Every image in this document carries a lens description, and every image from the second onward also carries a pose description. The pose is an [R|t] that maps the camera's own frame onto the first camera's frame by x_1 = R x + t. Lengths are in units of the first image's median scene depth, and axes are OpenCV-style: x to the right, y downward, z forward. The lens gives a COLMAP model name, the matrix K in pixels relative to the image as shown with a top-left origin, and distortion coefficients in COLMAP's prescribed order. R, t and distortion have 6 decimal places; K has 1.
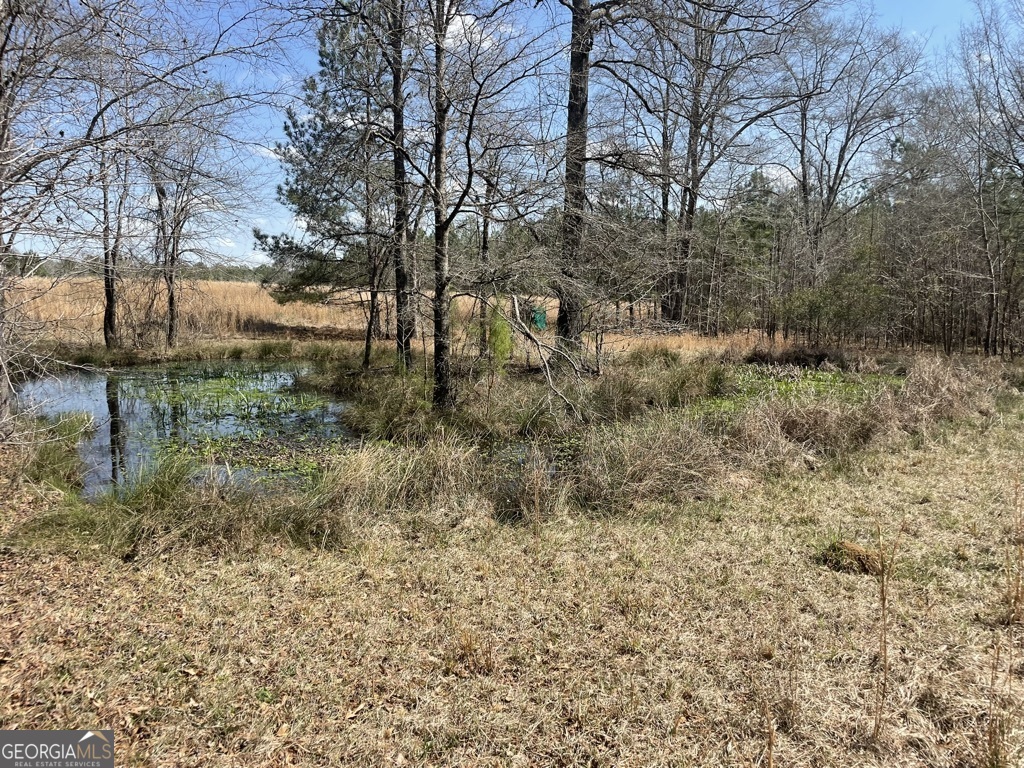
lens RADIAL K [[772.7, 0, 512.6], [0, 772.7, 363.2], [0, 0, 1]] dist [0.085129, -0.104379]
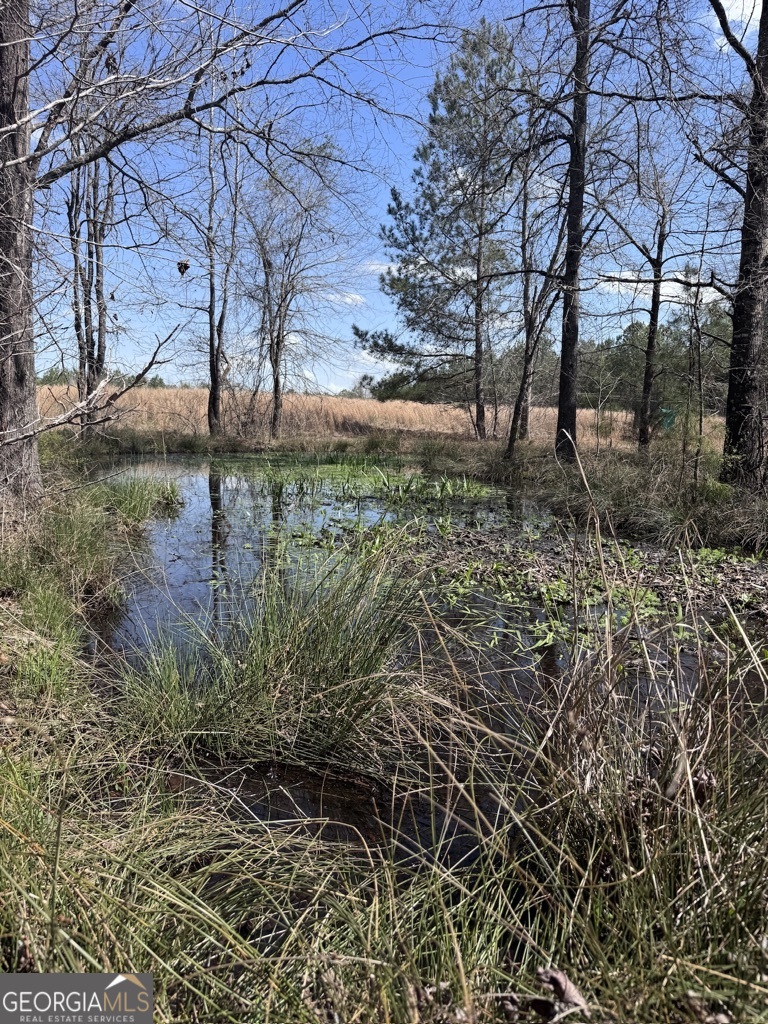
lens RADIAL K [[708.6, 0, 365.2], [0, 708.6, 514.2], [0, 0, 1]] dist [0.232503, -0.358664]
pose [[0.965566, 0.042798, -0.256613, -0.113802], [-0.035022, 0.998781, 0.034798, 0.034731], [0.257789, -0.024613, 0.965888, 0.215387]]
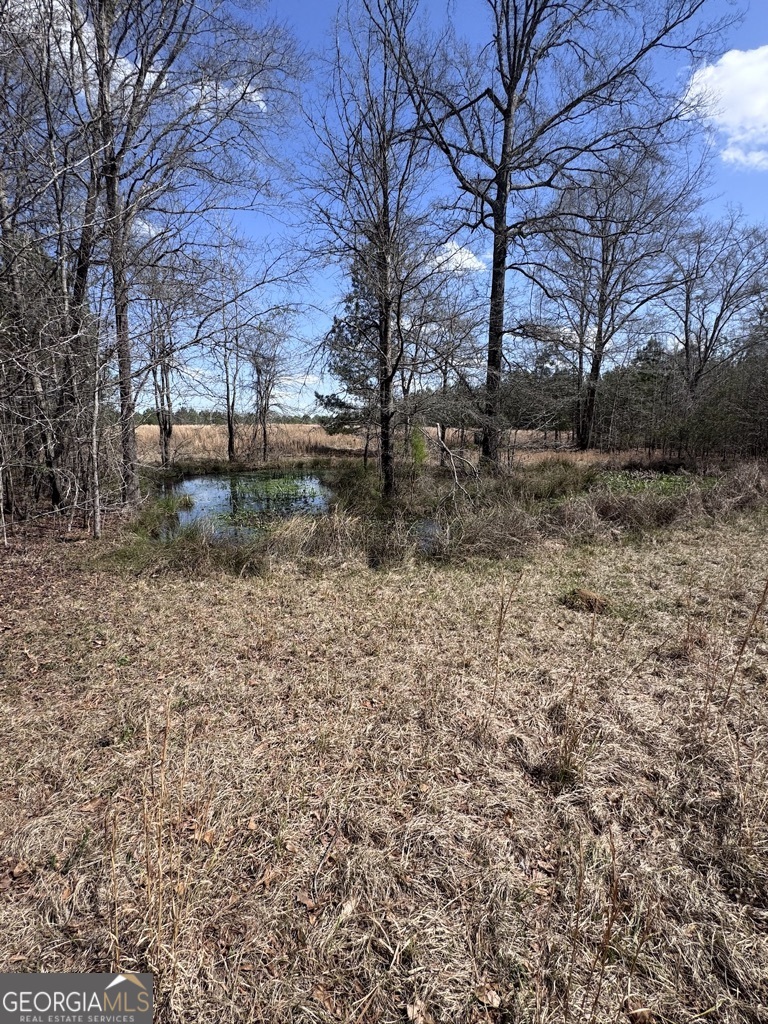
lens RADIAL K [[474.1, 0, 382.1], [0, 474.1, 507.9], [0, 0, 1]] dist [0.000862, 0.000155]
pose [[0.974598, 0.016508, -0.223351, 0.054899], [-0.000104, 0.997313, 0.073258, 0.005340], [0.223960, -0.071374, 0.971981, 0.026265]]
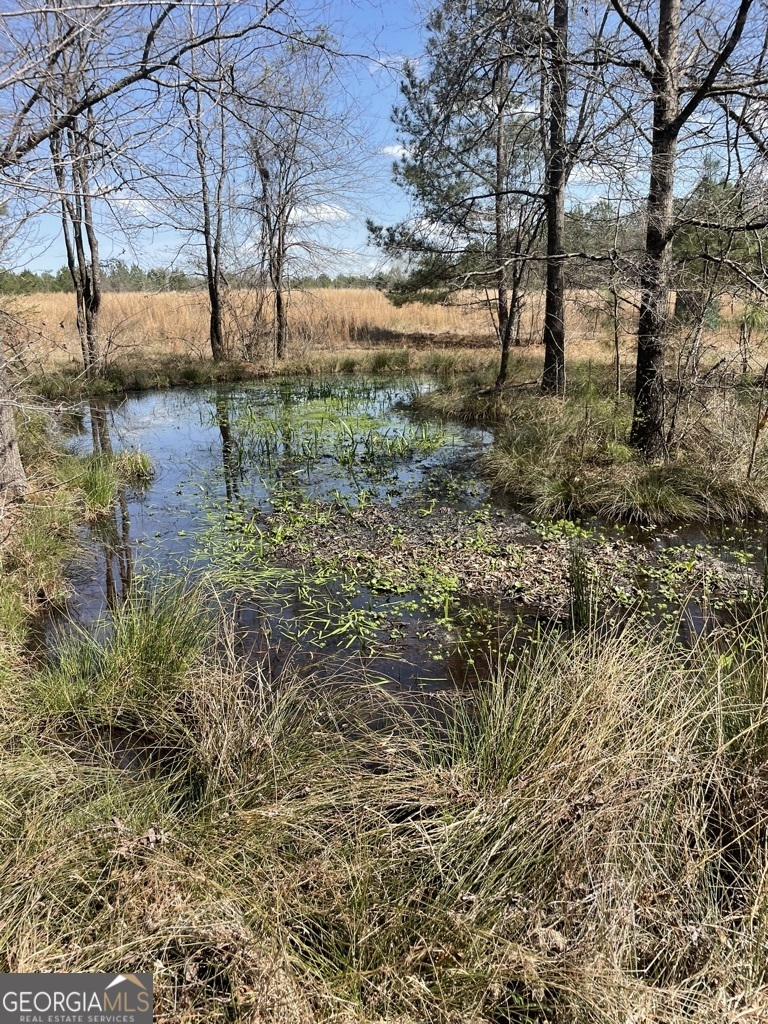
lens RADIAL K [[772.7, 0, 384.0], [0, 772.7, 512.0], [0, 0, 1]] dist [0.085129, -0.104379]
pose [[0.953132, 0.045390, -0.299130, -0.050216], [0.008247, 0.984418, 0.175653, -0.003687], [0.302442, -0.169888, 0.937906, 0.173533]]
